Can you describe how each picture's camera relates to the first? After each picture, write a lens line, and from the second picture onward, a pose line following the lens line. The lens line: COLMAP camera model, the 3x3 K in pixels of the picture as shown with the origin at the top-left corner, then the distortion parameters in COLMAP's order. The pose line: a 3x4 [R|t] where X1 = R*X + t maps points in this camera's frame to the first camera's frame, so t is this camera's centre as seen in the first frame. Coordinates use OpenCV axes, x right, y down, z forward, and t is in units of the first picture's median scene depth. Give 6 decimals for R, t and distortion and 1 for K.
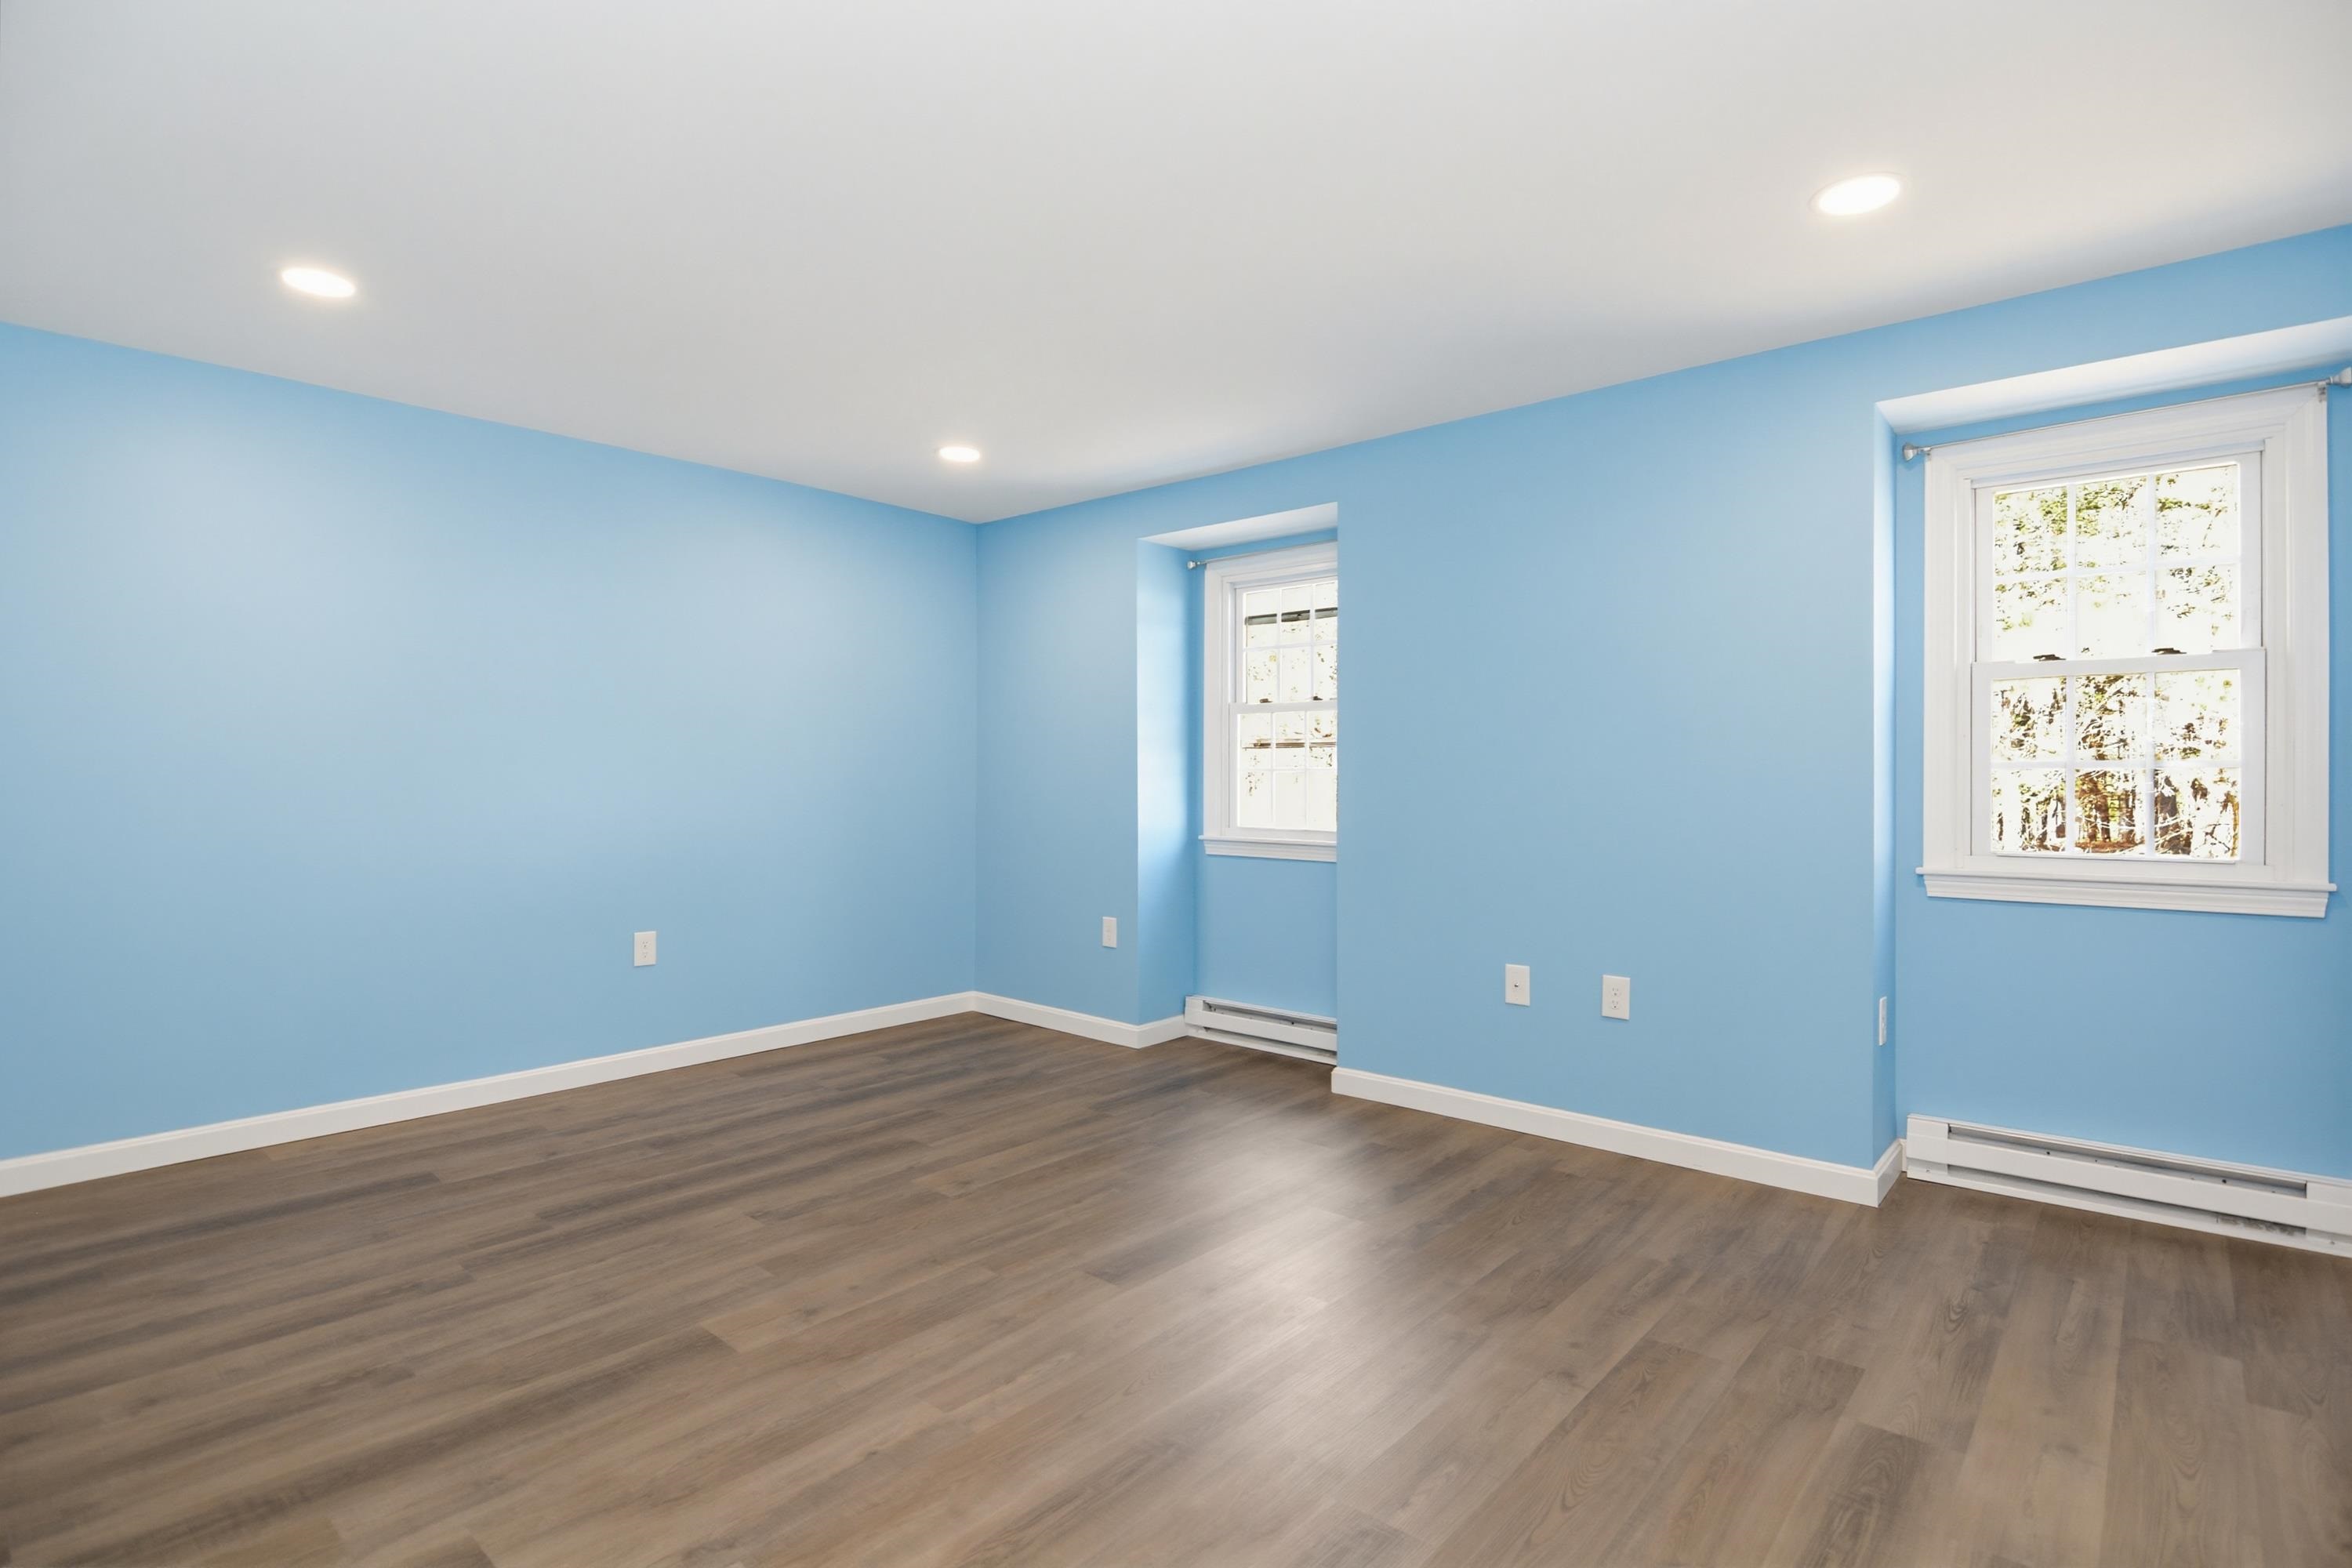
lens RADIAL K [[1147.8, 0, 1196.6], [0, 1147.8, 782.9], [0, 0, 1]] dist [0.003364, -0.006847]
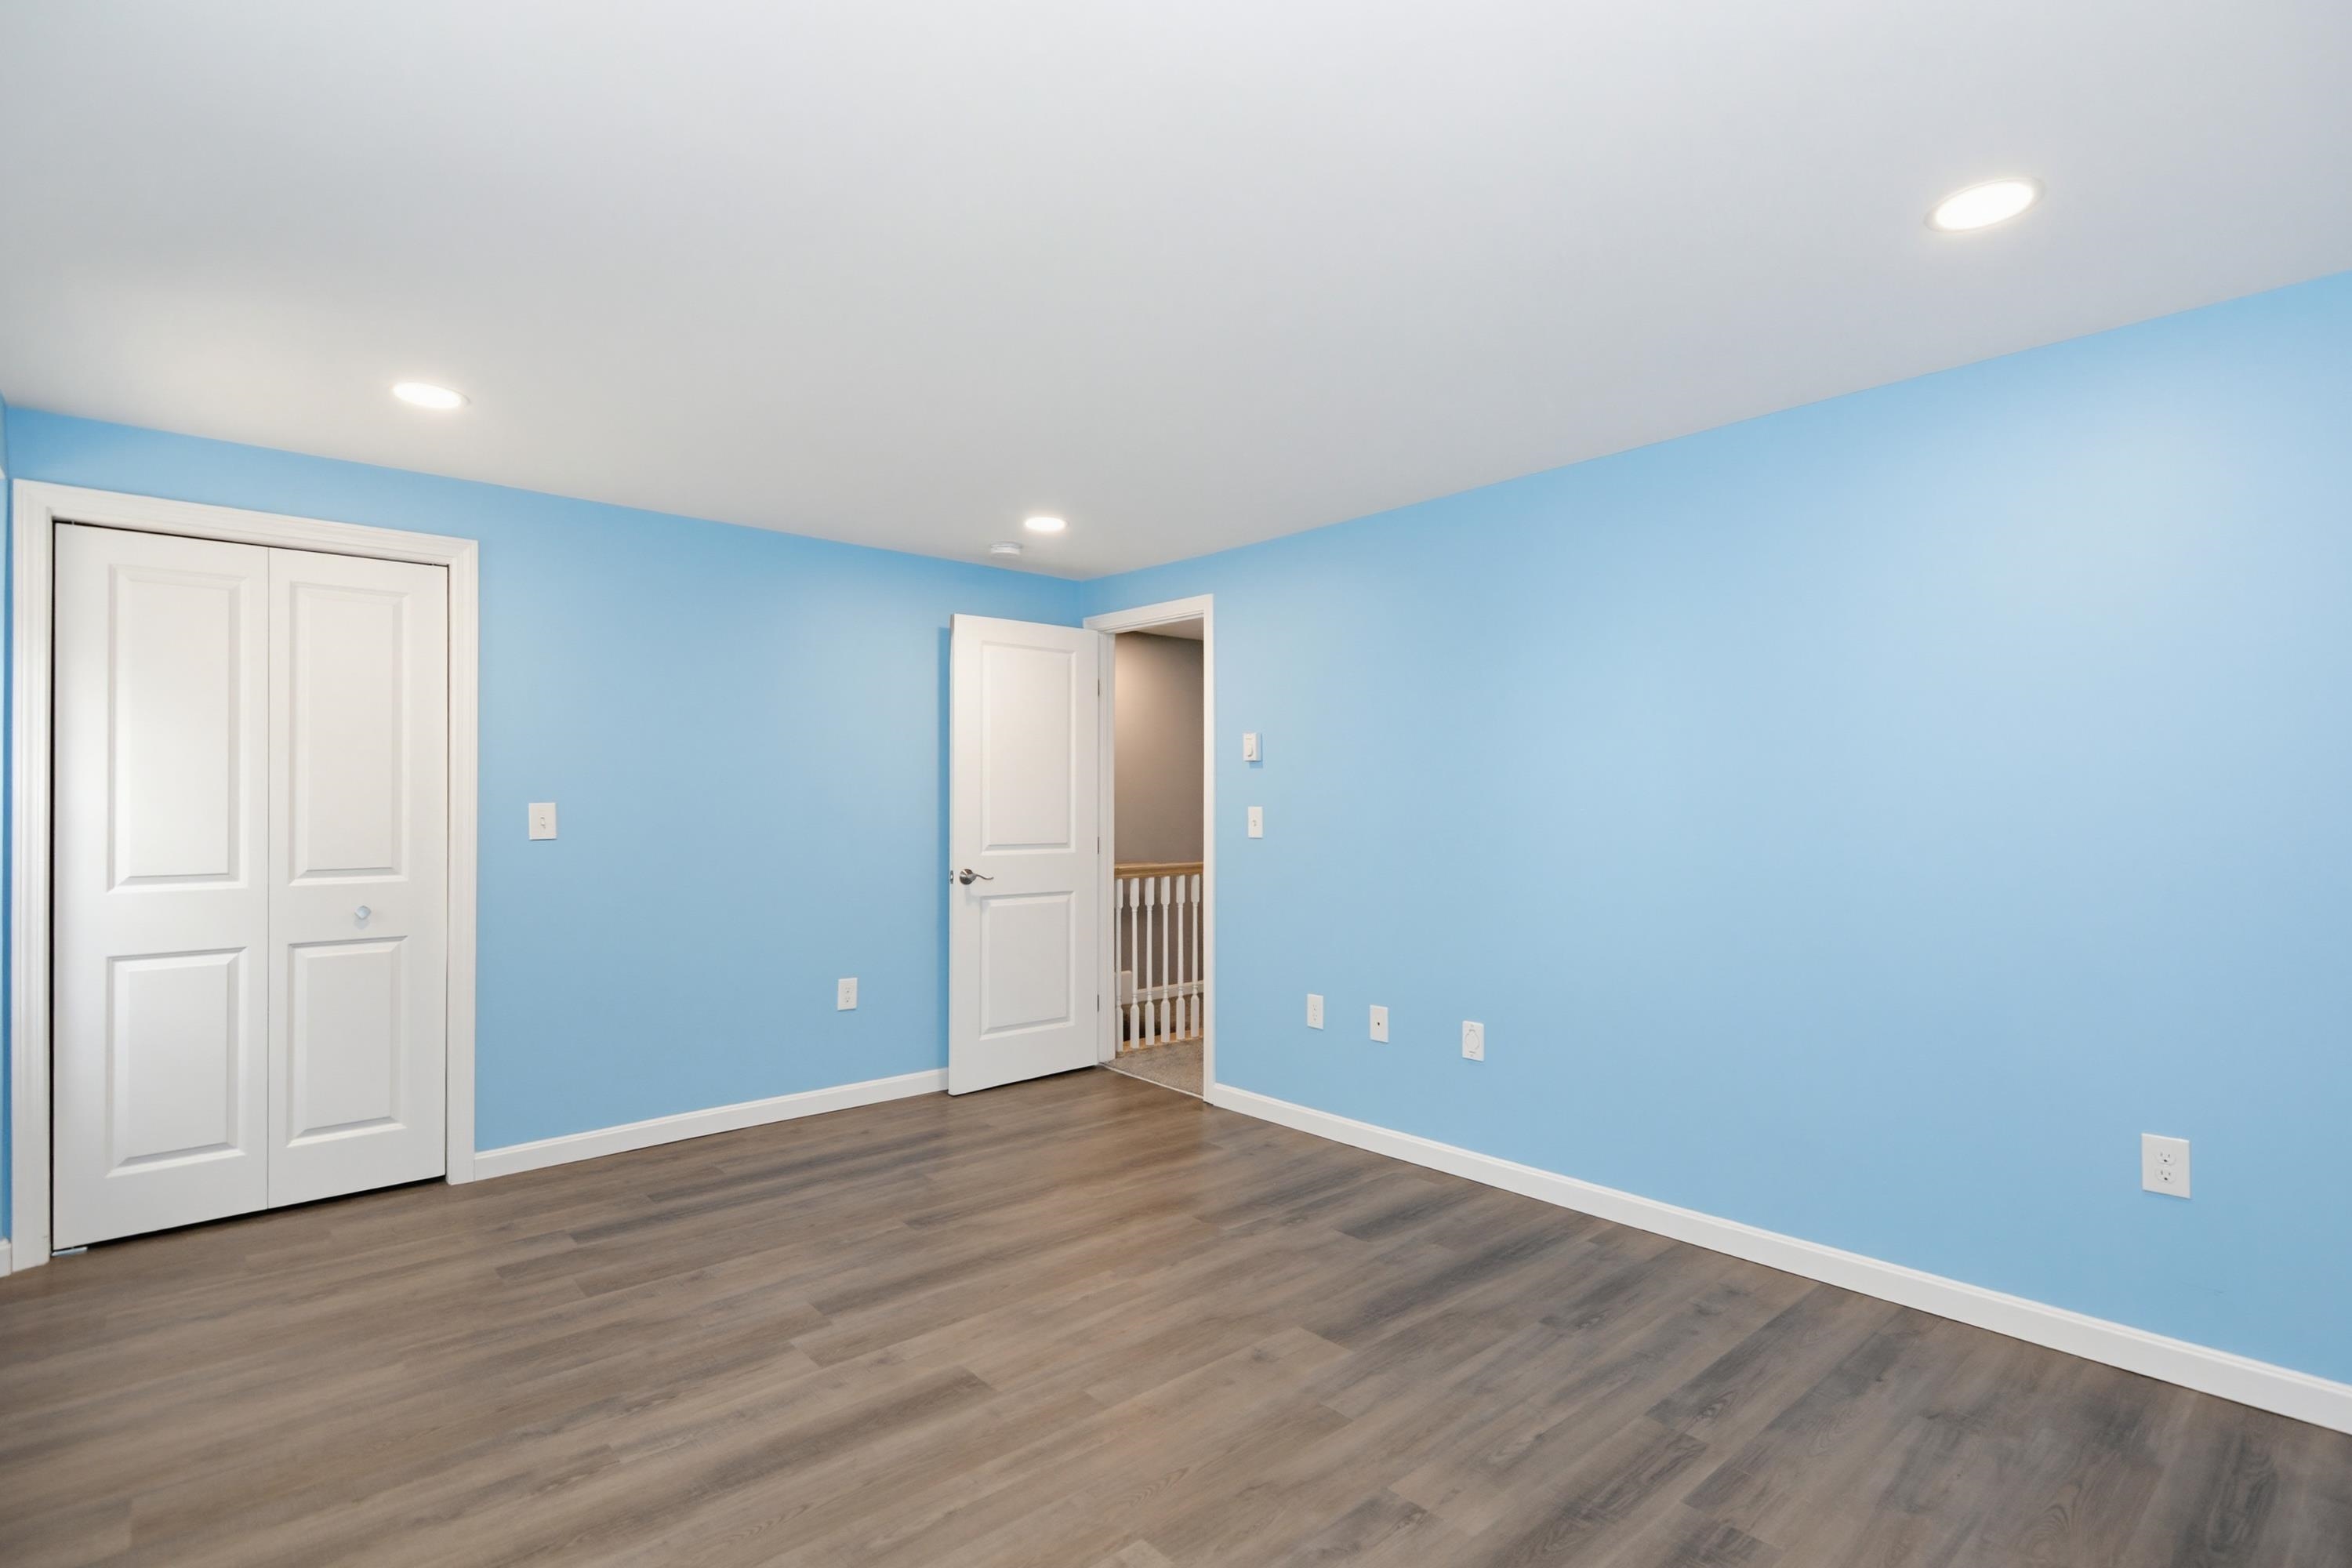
lens RADIAL K [[1147.8, 0, 1186.9], [0, 1147.8, 795.7], [0, 0, 1]] dist [0.003364, -0.006847]
pose [[-0.990944, 0.001109, 0.134272, -0.362308], [0.000185, 0.999976, -0.006895, -0.049941], [-0.134276, -0.006808, -0.990921, 1.817482]]
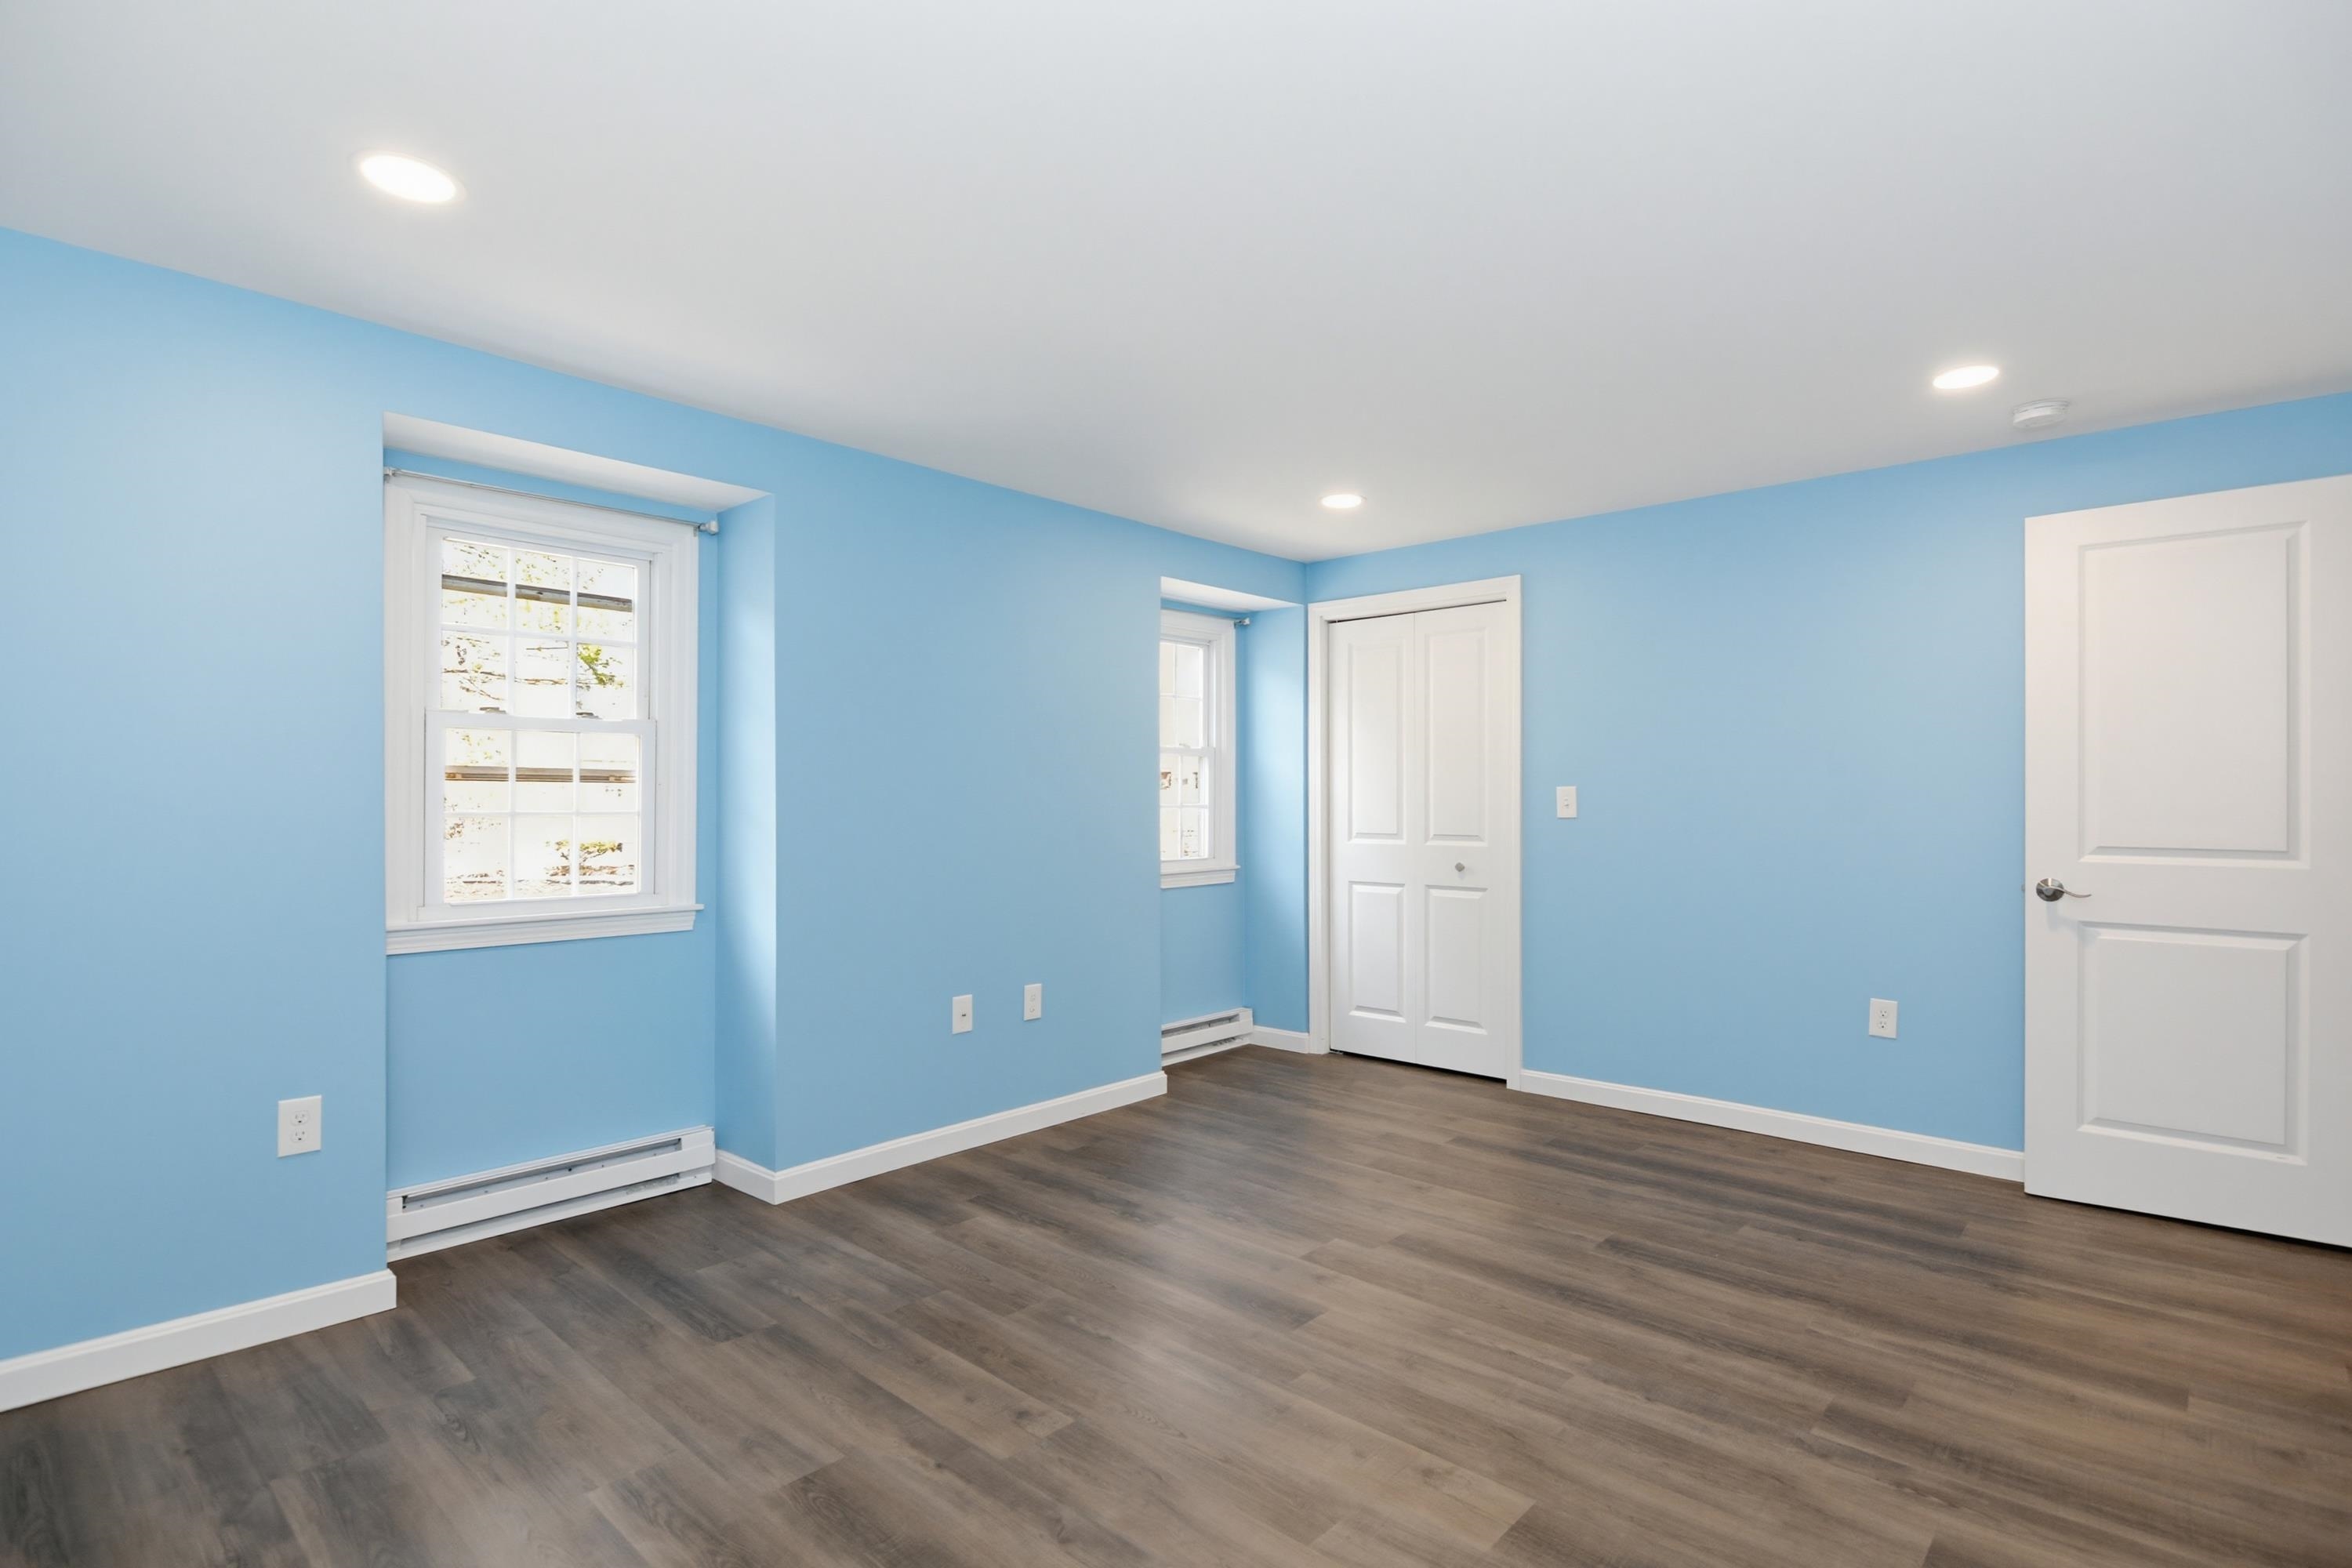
lens RADIAL K [[1147.8, 0, 1193.9], [0, 1147.8, 803.8], [0, 0, 1]] dist [0.003364, -0.006847]
pose [[0.024904, -0.011465, 0.999624, -1.047491], [-0.001377, 0.999933, 0.011502, -0.044927], [-0.999689, -0.001663, 0.024887, 1.011158]]
